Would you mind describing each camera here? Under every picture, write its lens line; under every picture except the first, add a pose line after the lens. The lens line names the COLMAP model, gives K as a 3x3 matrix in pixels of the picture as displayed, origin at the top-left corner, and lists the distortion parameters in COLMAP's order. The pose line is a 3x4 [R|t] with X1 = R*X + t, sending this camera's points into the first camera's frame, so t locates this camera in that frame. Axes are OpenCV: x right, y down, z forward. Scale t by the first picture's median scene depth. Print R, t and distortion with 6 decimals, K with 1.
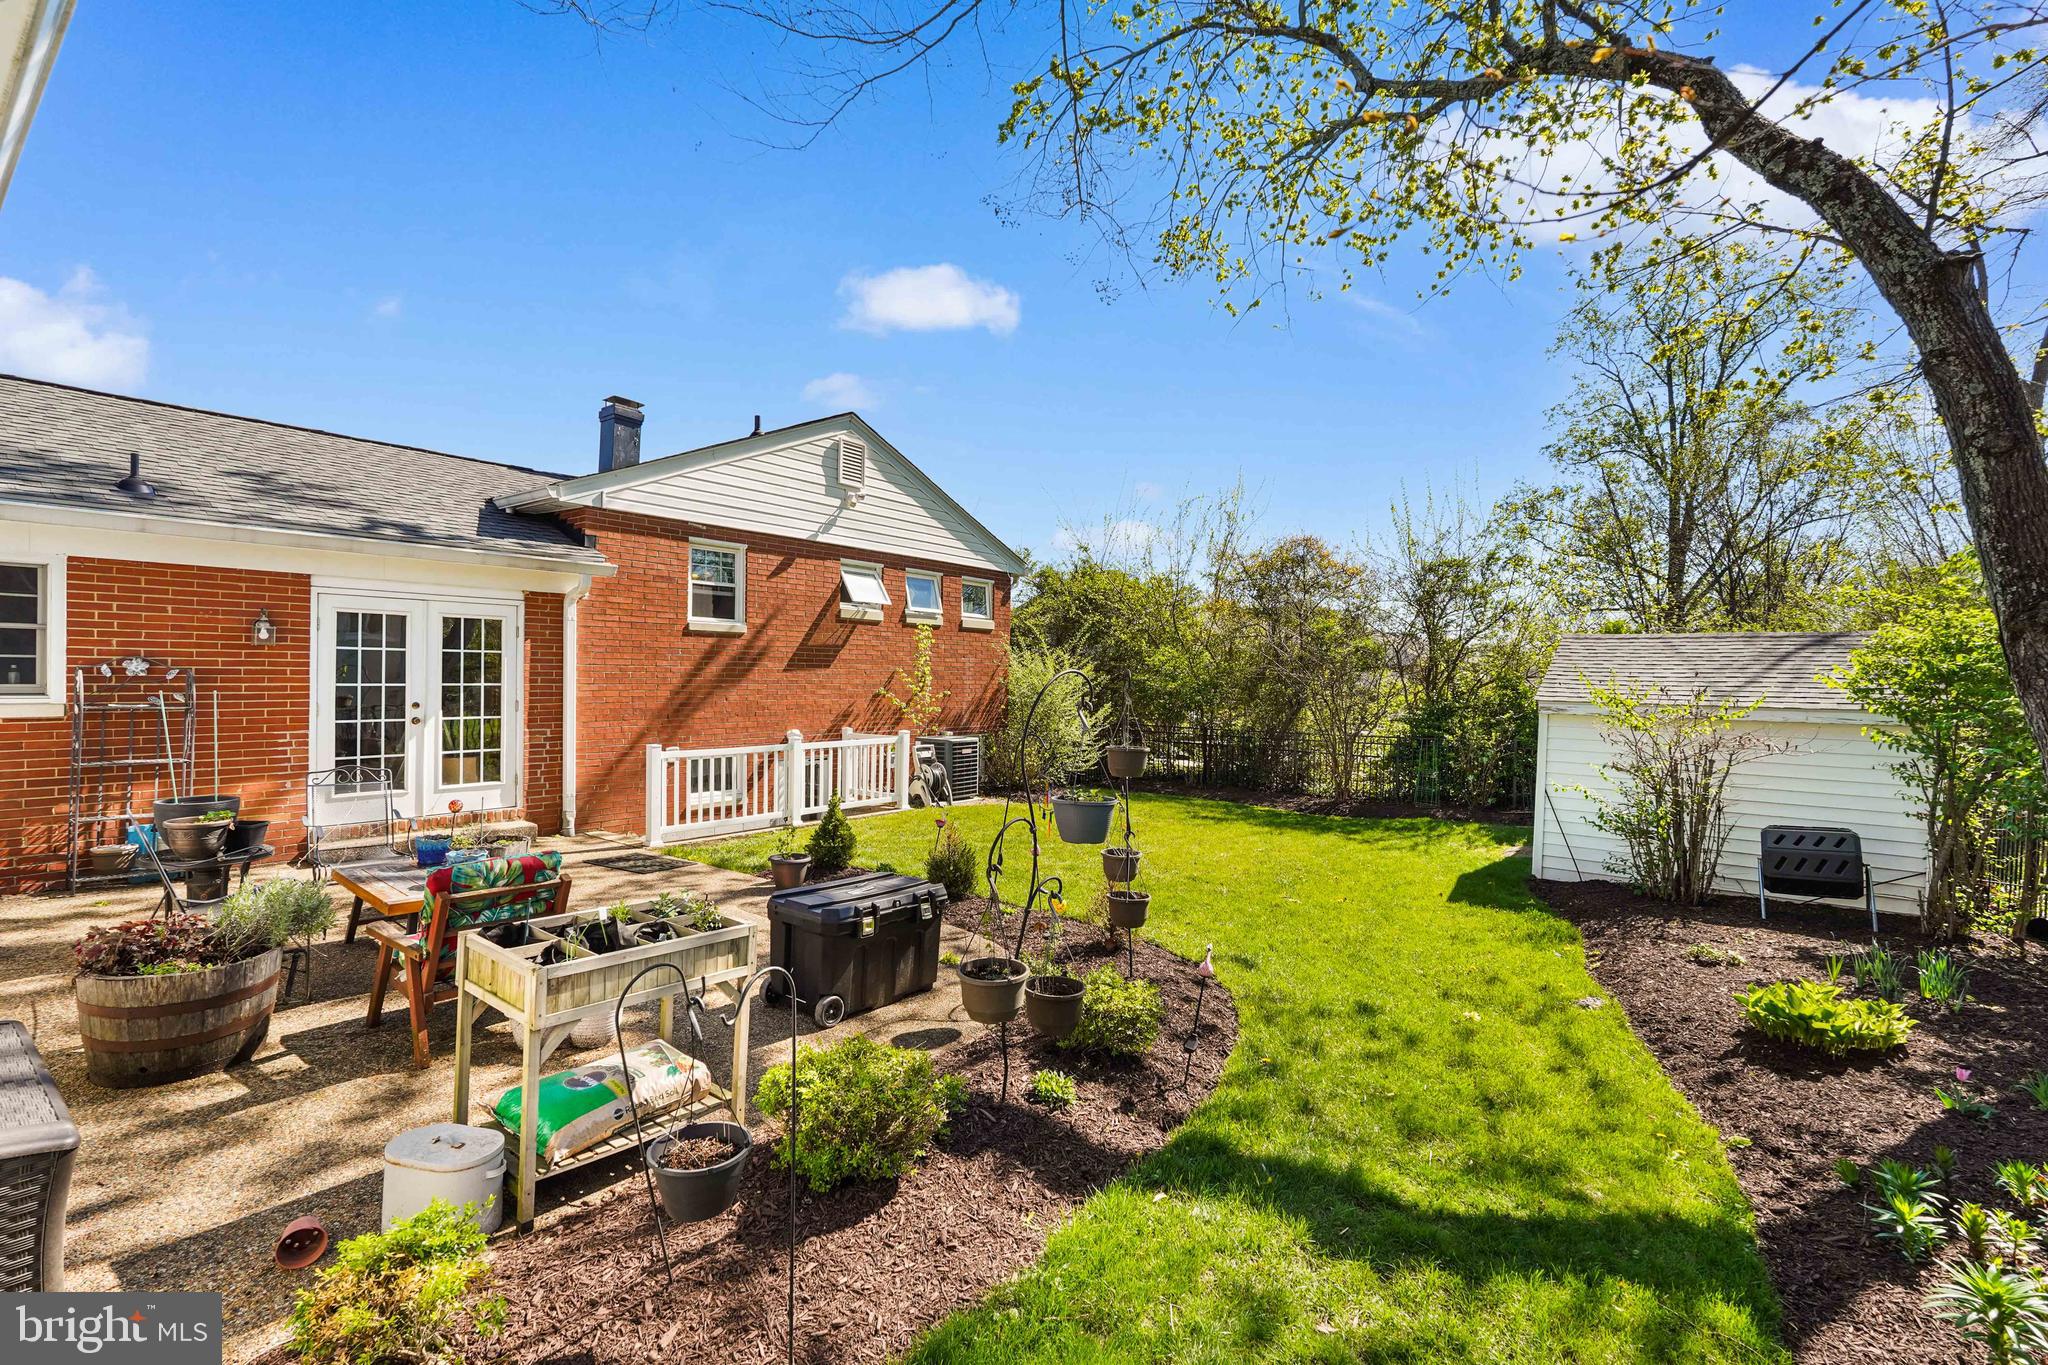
lens RADIAL K [[964.0, 0, 1017.2], [0, 964.0, 688.5], [0, 0, 1]] dist [-0.004540, -0.000486]
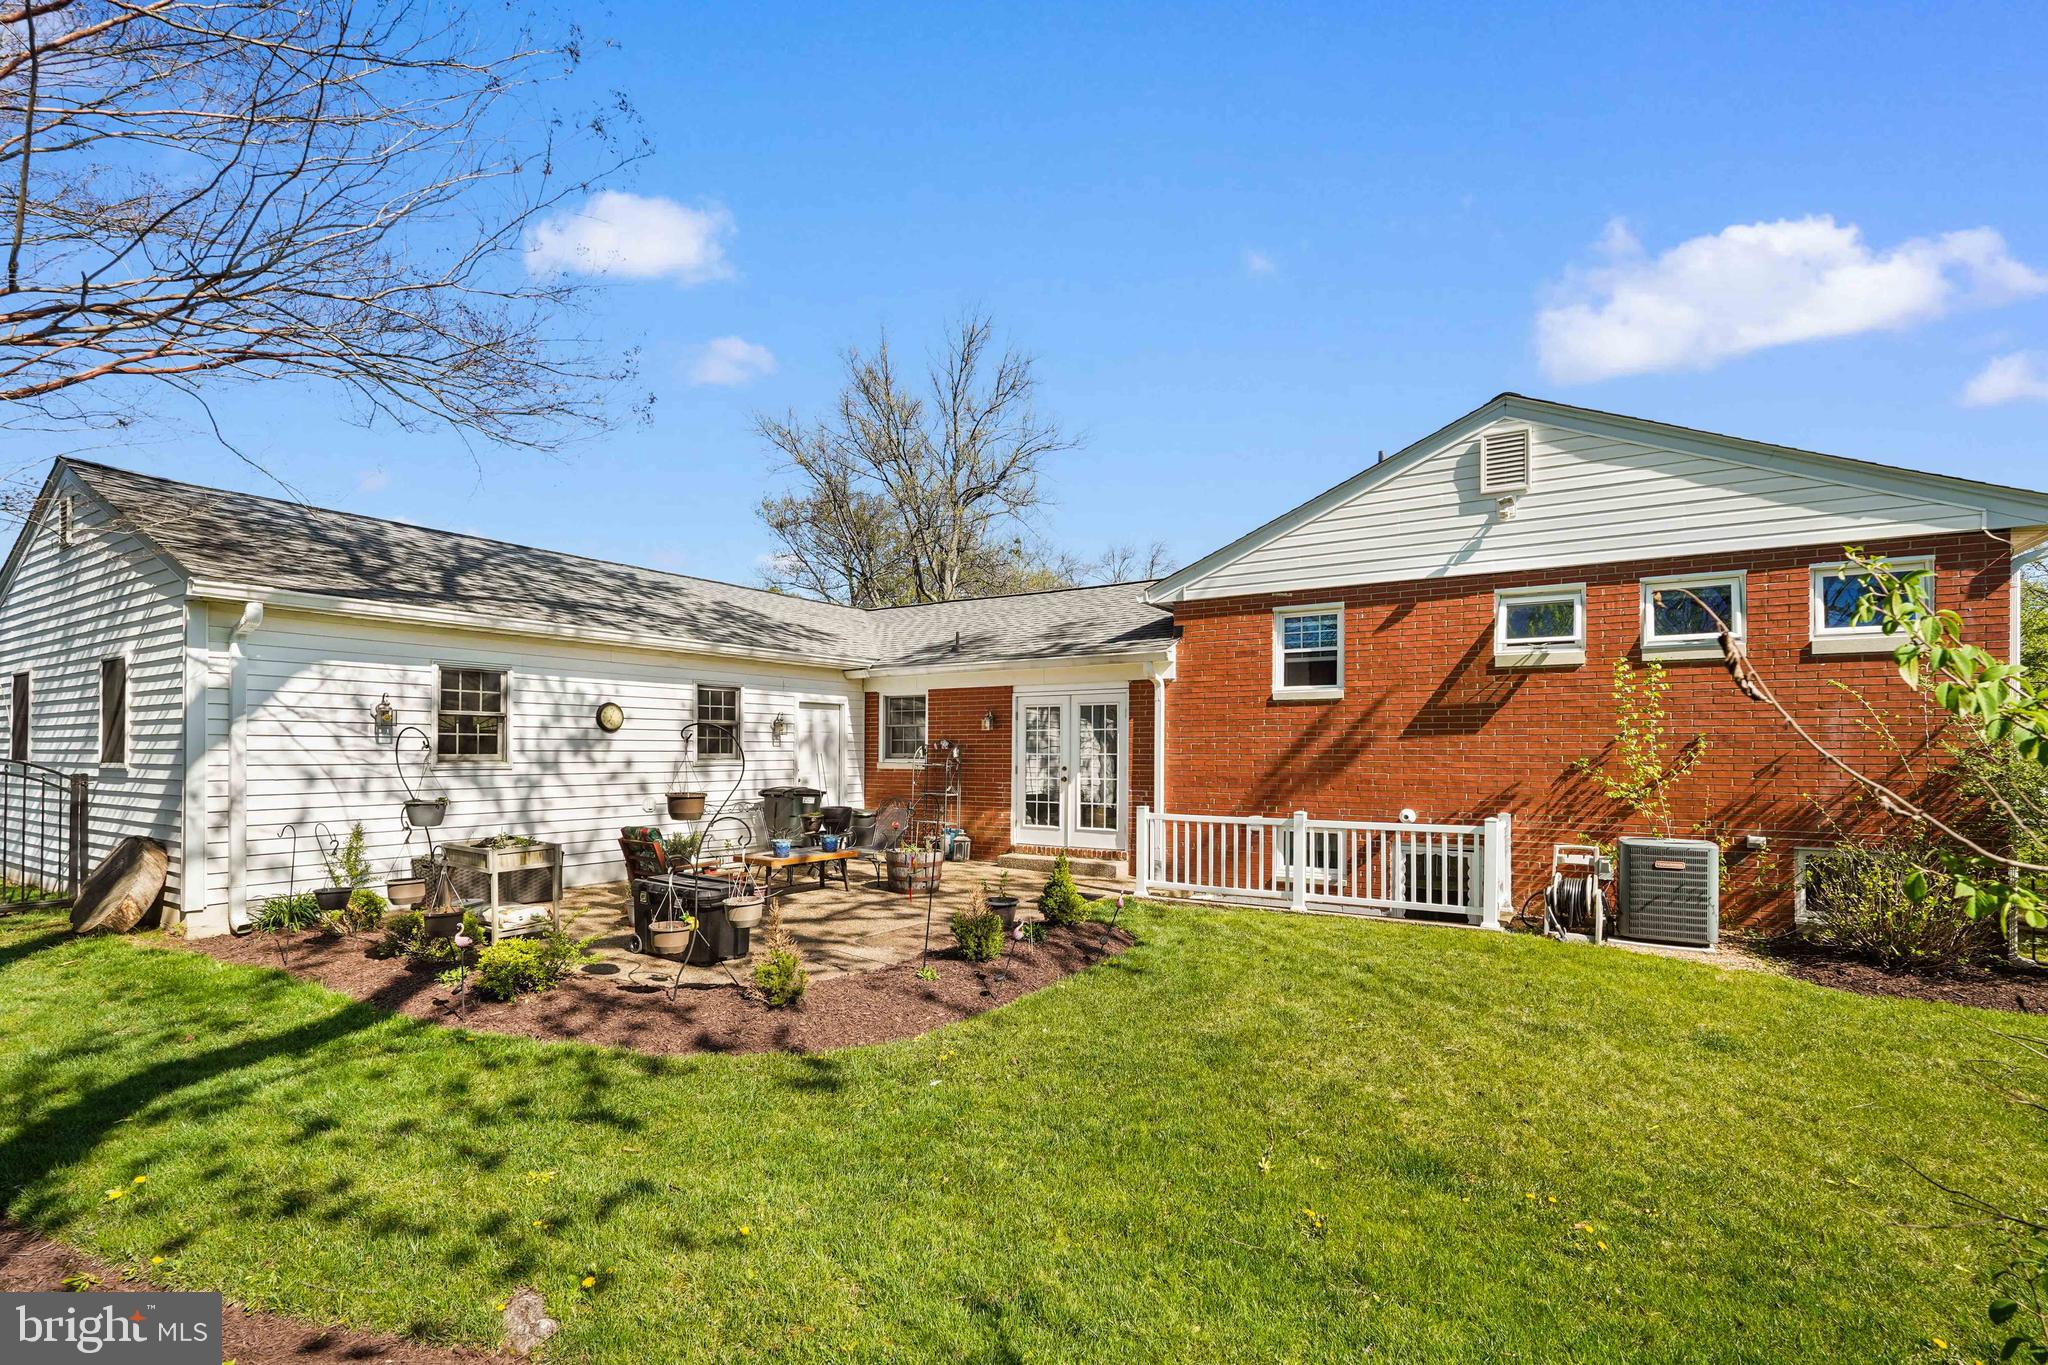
lens RADIAL K [[964.0, 0, 1022.2], [0, 964.0, 754.4], [0, 0, 1]] dist [-0.004540, -0.000486]
pose [[0.062722, 0.001045, -0.998030, 0.593679], [-0.006506, 0.999979, 0.000638, -0.003292], [0.998010, 0.006453, 0.062728, 0.622649]]
